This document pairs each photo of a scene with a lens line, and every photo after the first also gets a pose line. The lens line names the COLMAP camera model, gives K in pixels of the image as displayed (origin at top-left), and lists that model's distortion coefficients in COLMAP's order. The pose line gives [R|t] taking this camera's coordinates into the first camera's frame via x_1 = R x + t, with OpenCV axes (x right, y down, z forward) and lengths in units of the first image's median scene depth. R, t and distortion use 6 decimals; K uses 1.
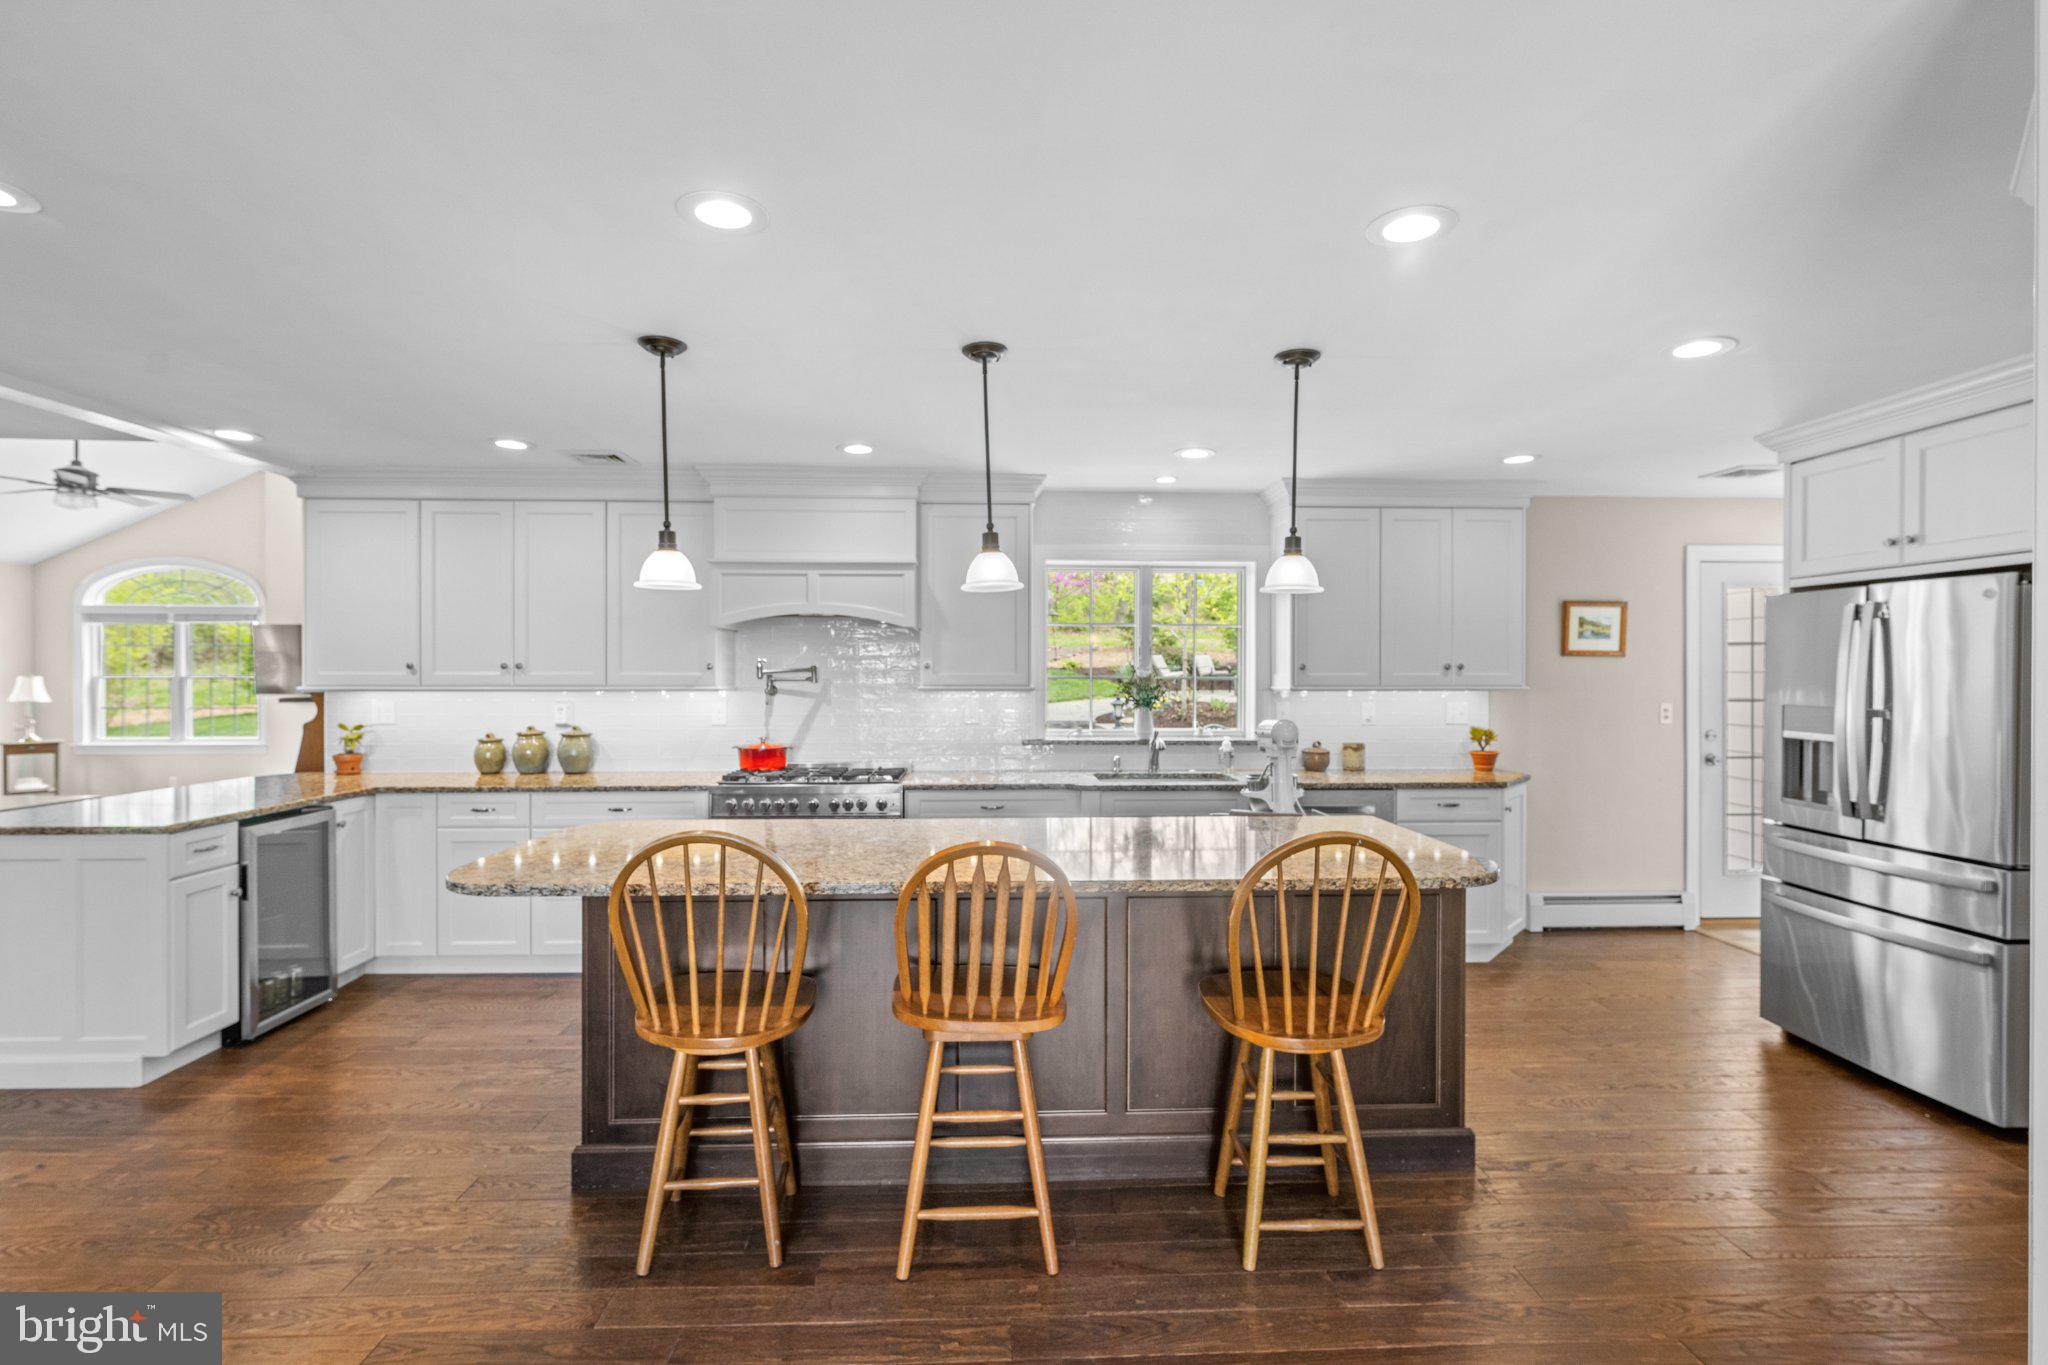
lens RADIAL K [[905.6, 0, 1030.7], [0, 905.6, 685.4], [0, 0, 1]] dist [-0.000490, -0.000773]
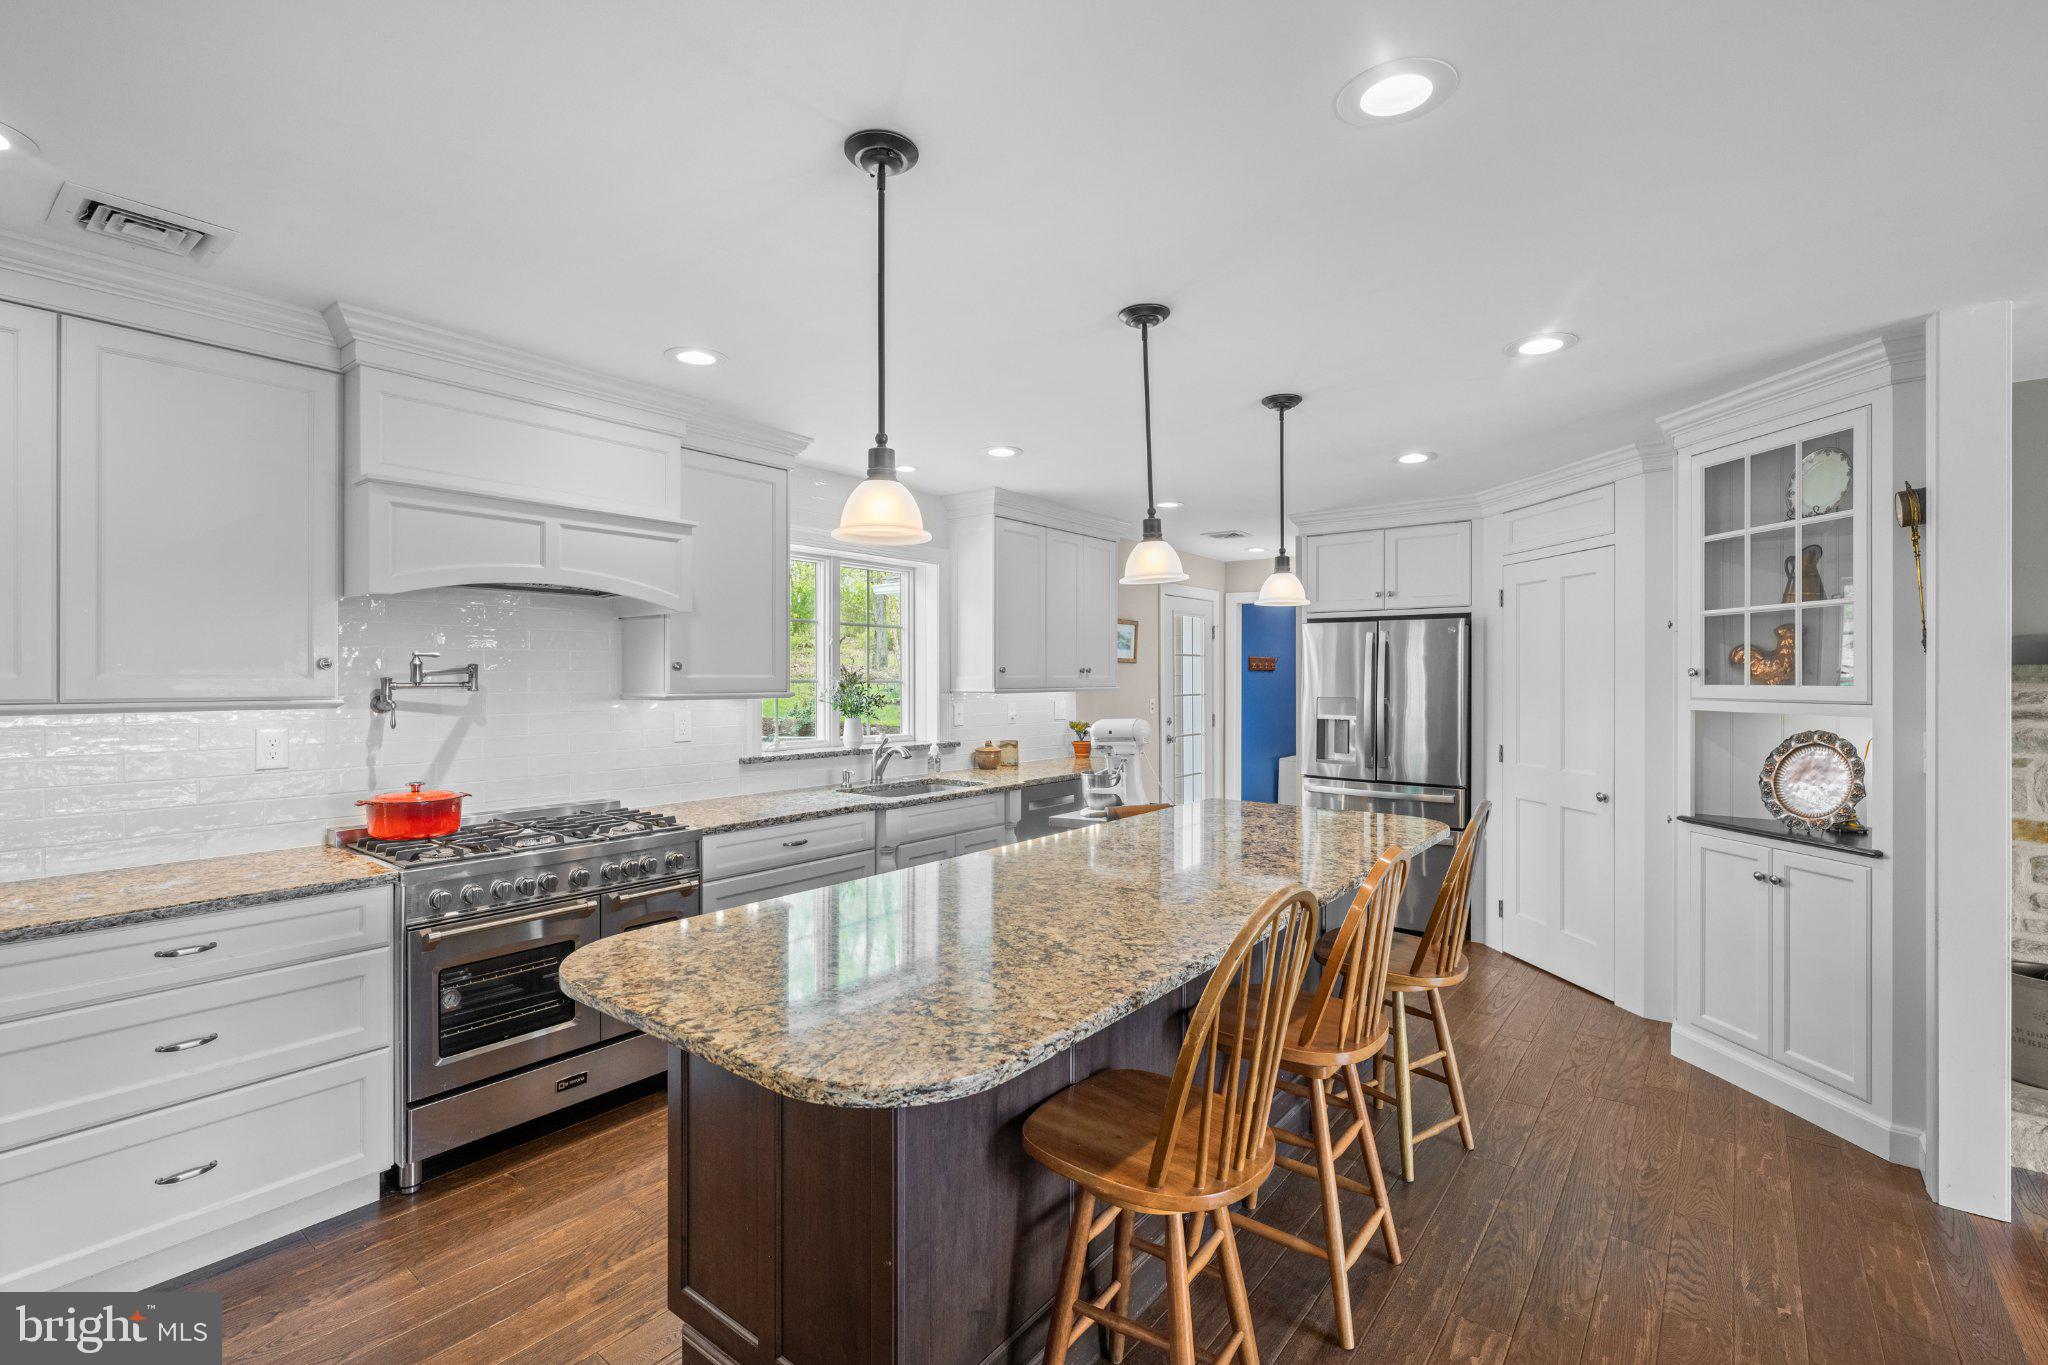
lens RADIAL K [[905.6, 0, 1013.4], [0, 905.6, 680.3], [0, 0, 1]] dist [-0.000490, -0.000773]
pose [[0.654107, -0.003246, 0.756395, -0.484294], [0.009917, 0.999942, -0.004285, -0.003593], [-0.756337, 0.010304, 0.654101, 0.302892]]
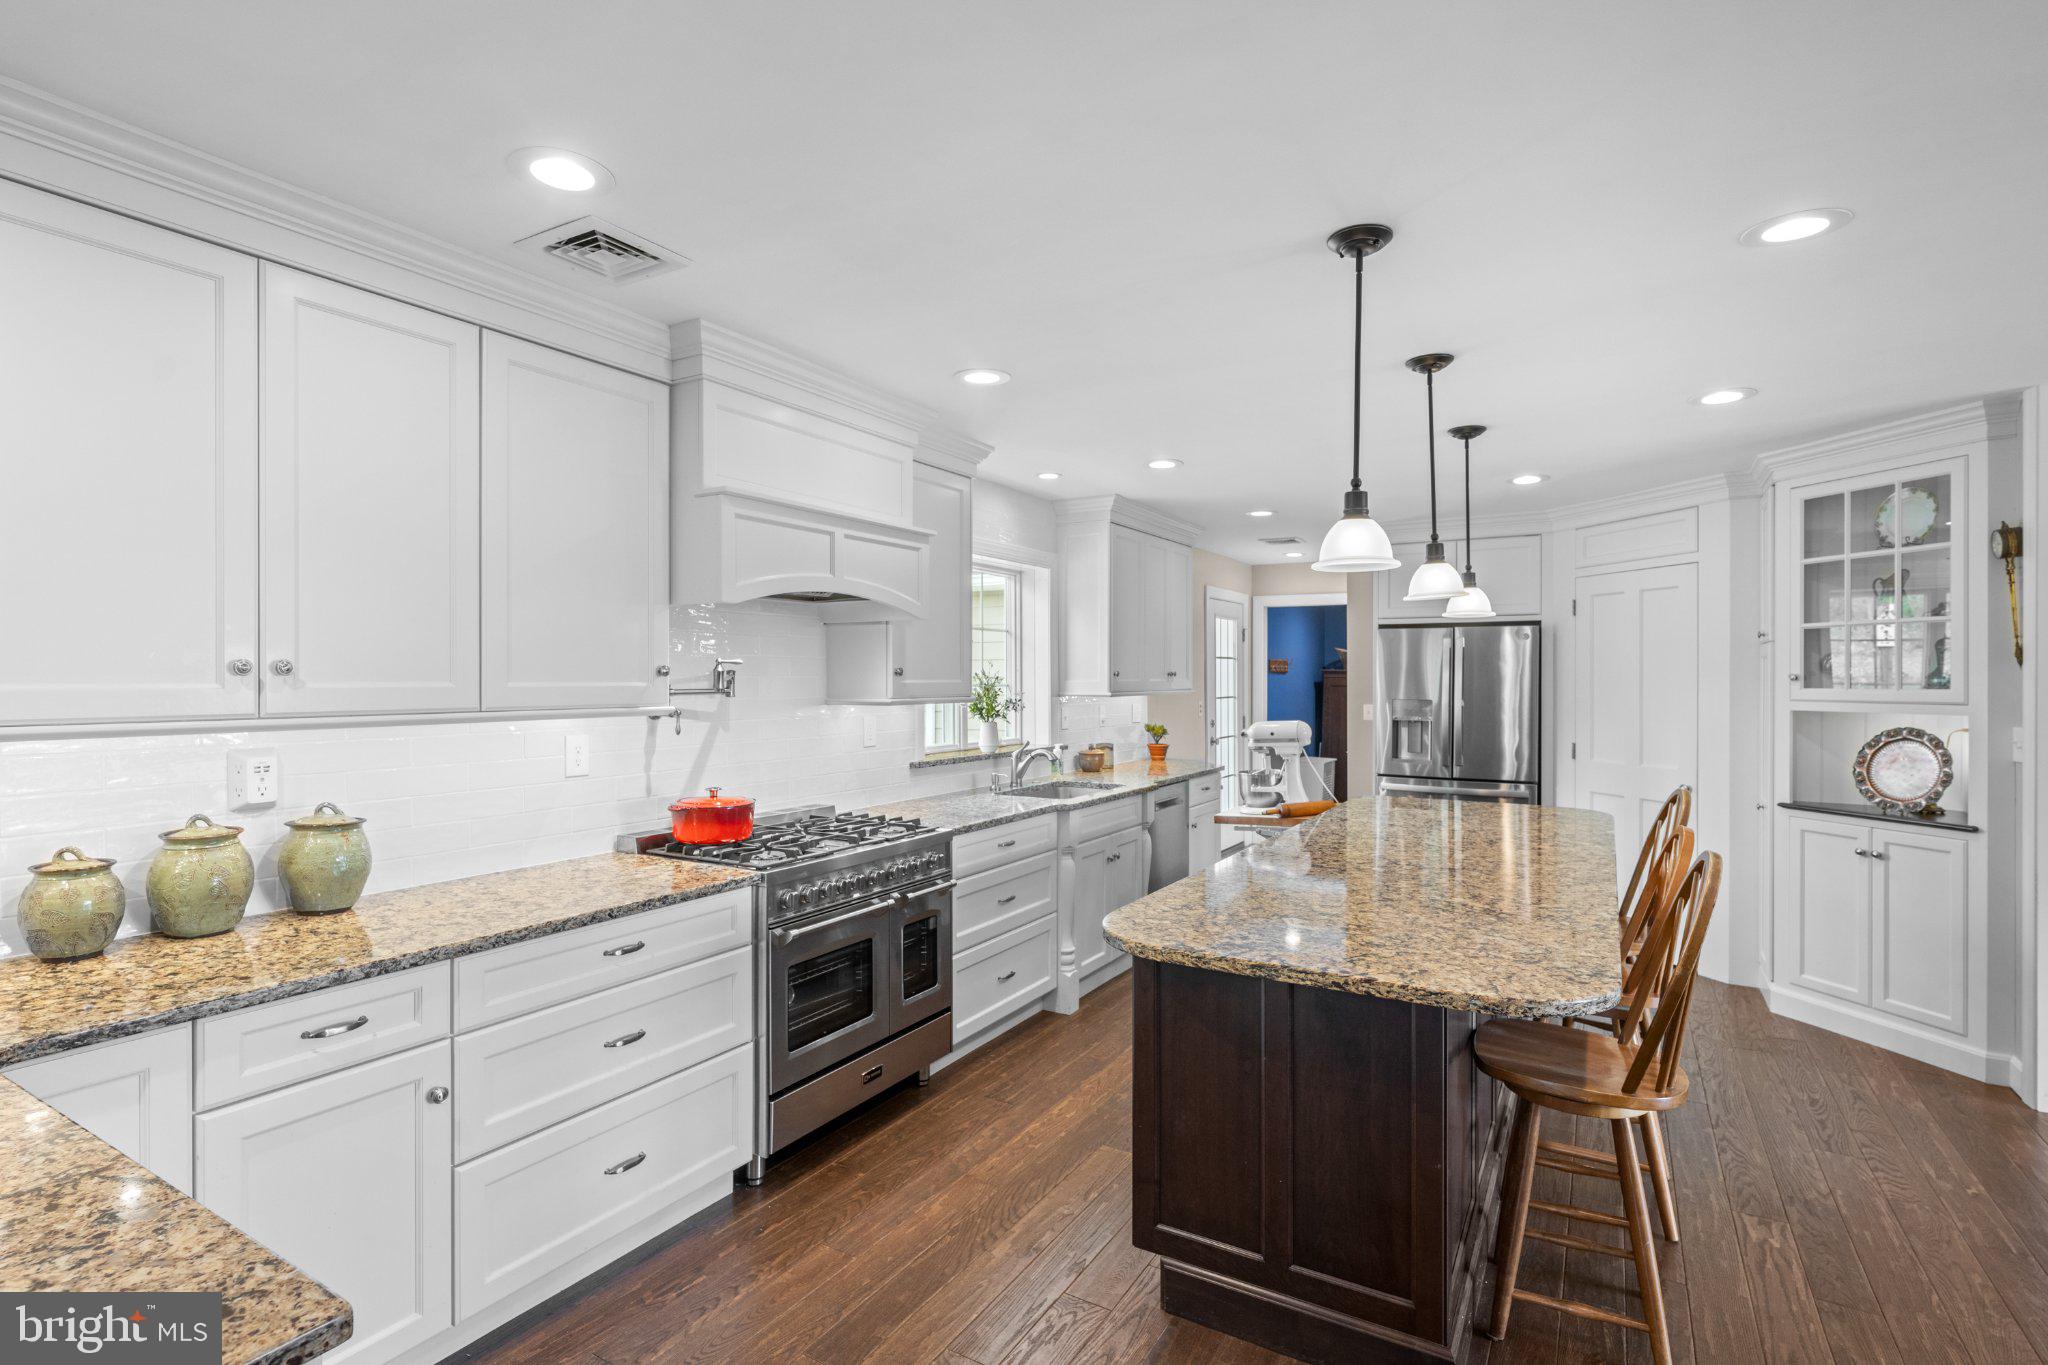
lens RADIAL K [[976.6, 0, 1013.0], [0, 976.6, 681.7], [0, 0, 1]] dist [-0.002079, 0.000339]
pose [[0.554084, -0.004421, 0.832449, -0.721008], [0.011405, 0.999932, -0.002281, -0.009731], [-0.832383, 0.010758, 0.554097, 0.463200]]
